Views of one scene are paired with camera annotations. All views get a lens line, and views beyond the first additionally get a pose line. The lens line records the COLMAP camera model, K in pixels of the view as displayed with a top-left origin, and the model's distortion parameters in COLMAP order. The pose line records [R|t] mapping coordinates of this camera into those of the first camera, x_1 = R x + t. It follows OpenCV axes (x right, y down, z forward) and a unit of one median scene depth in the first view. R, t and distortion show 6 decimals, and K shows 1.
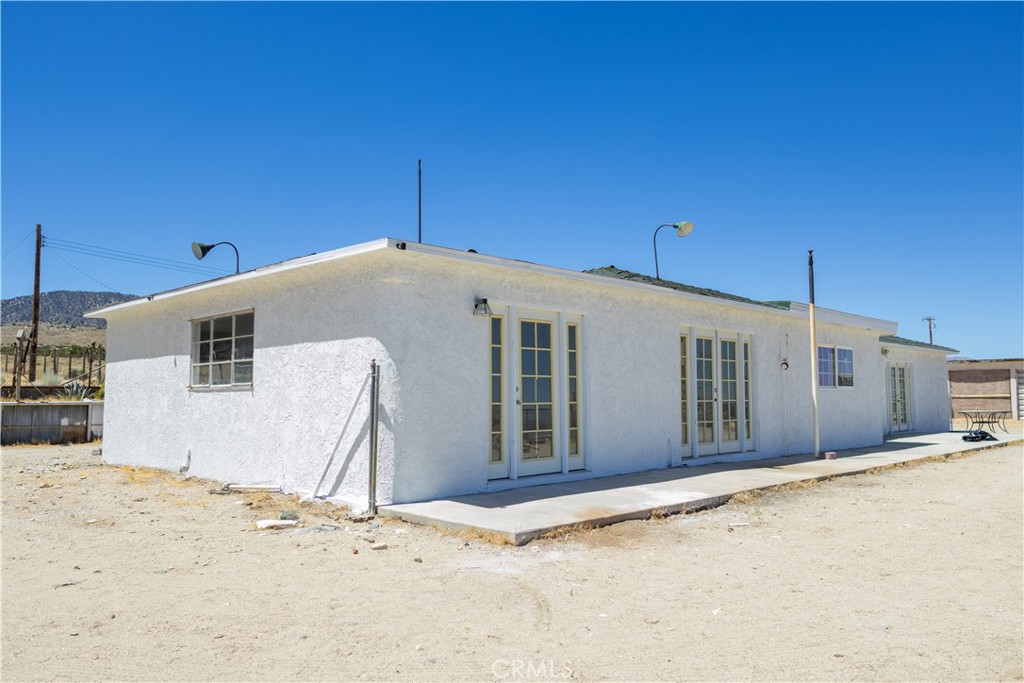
lens RADIAL K [[780.9, 0, 506.5], [0, 780.9, 338.7], [0, 0, 1]] dist [0.009765, -0.006424]
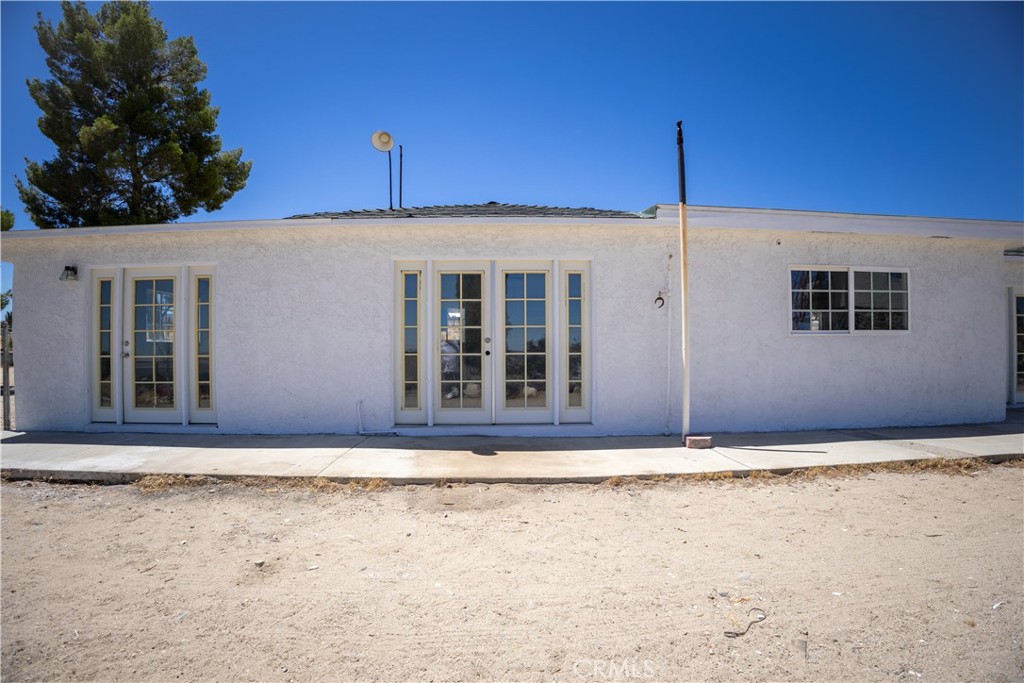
lens RADIAL K [[534.5, 0, 521.8], [0, 534.5, 345.6], [0, 0, 1]] dist [-0.133993, 0.033405]
pose [[0.712324, -0.003723, -0.701841, 0.673806], [0.056599, 0.997034, 0.052155, 0.047251], [0.699565, -0.076874, 0.710422, 0.672966]]
